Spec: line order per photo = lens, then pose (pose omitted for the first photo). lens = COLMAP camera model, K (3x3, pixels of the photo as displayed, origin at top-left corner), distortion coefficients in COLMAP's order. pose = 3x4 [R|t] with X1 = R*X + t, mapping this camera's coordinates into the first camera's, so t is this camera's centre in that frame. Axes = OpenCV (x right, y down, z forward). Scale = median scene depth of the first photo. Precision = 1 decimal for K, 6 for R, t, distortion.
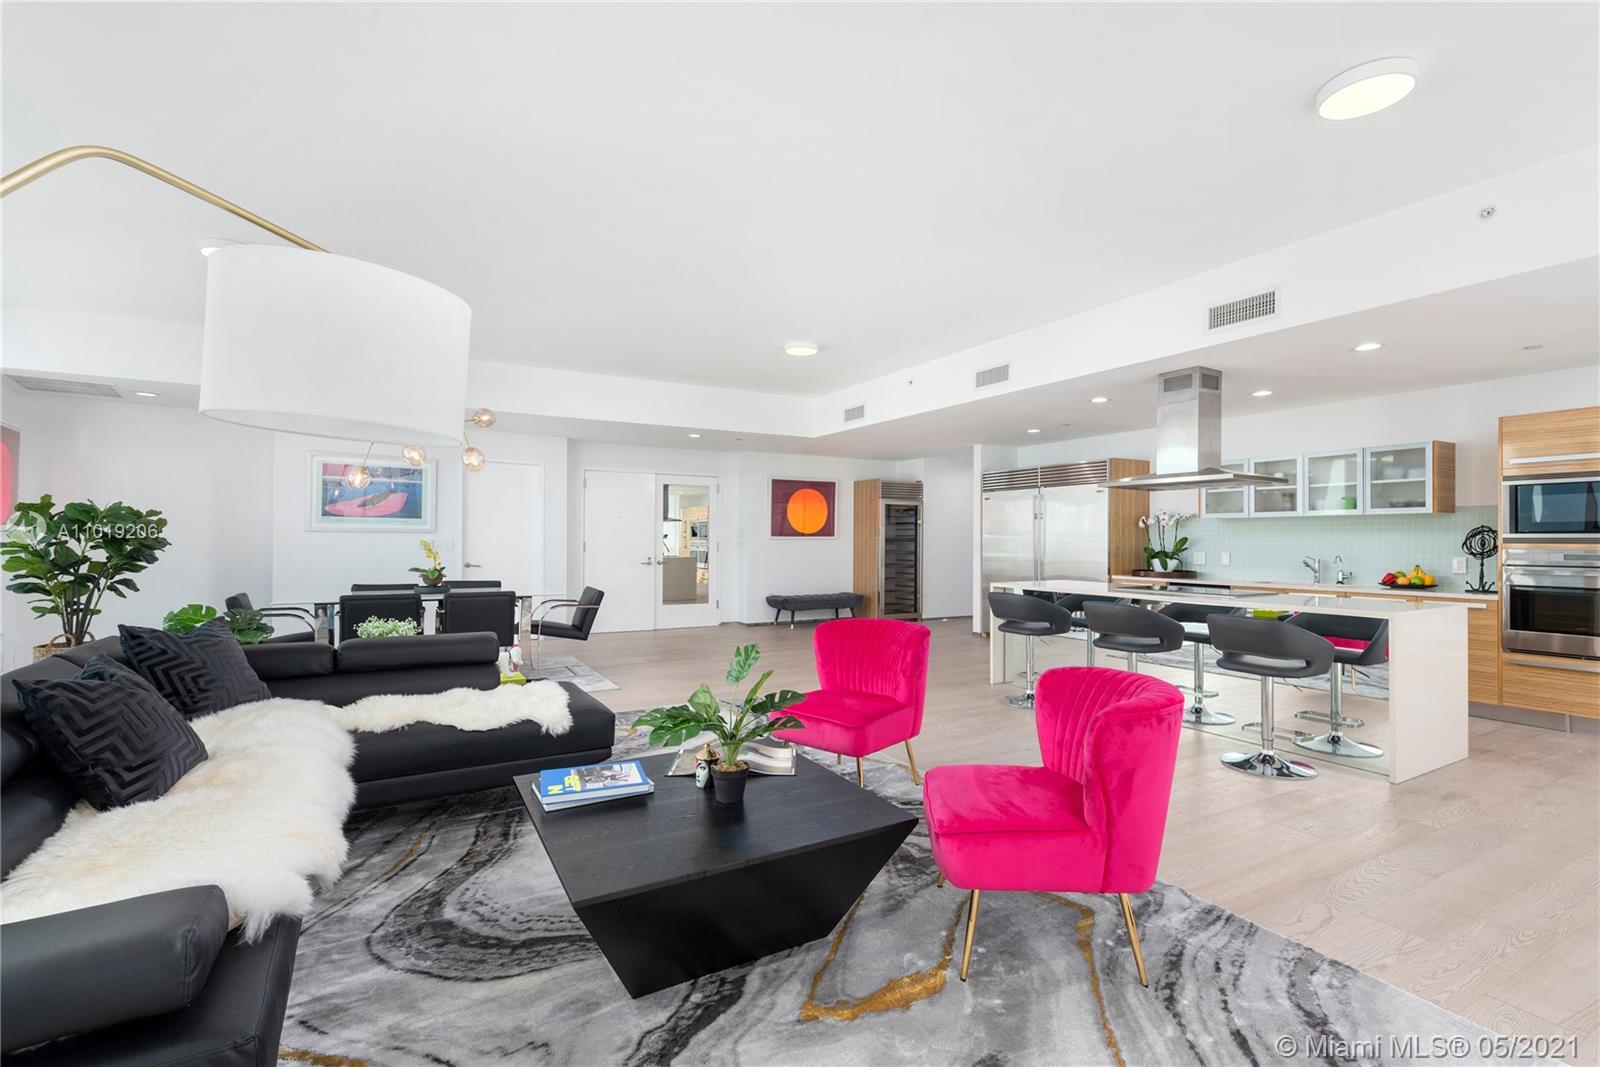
lens RADIAL K [[711.8, 0, 800.5], [0, 711.8, 533.3], [0, 0, 1]] dist [0.010775, 0.000088]
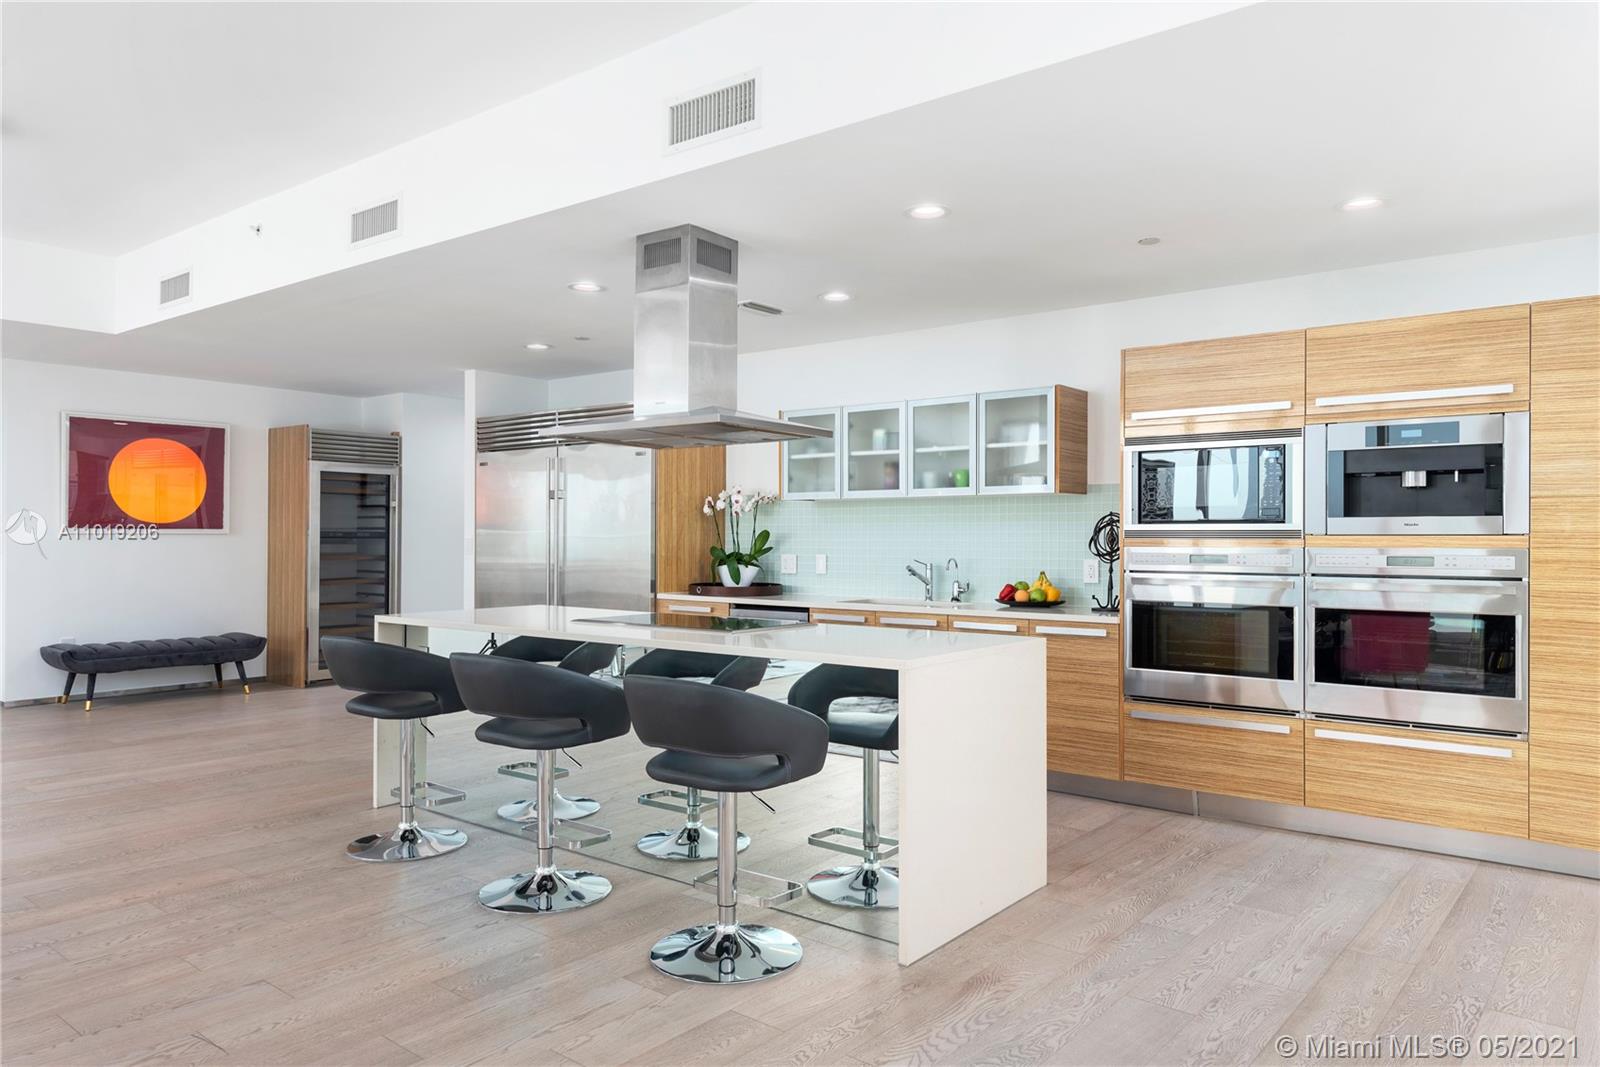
lens RADIAL K [[1036.5, 0, 801.1], [0, 1036.5, 534.2], [0, 0, 1]] dist [0.030673, -0.003646]
pose [[0.933825, 0.000162, 0.357729, 0.249415], [-0.002463, 0.999979, 0.005977, 0.003340], [-0.357721, -0.006463, 0.933806, 0.146269]]
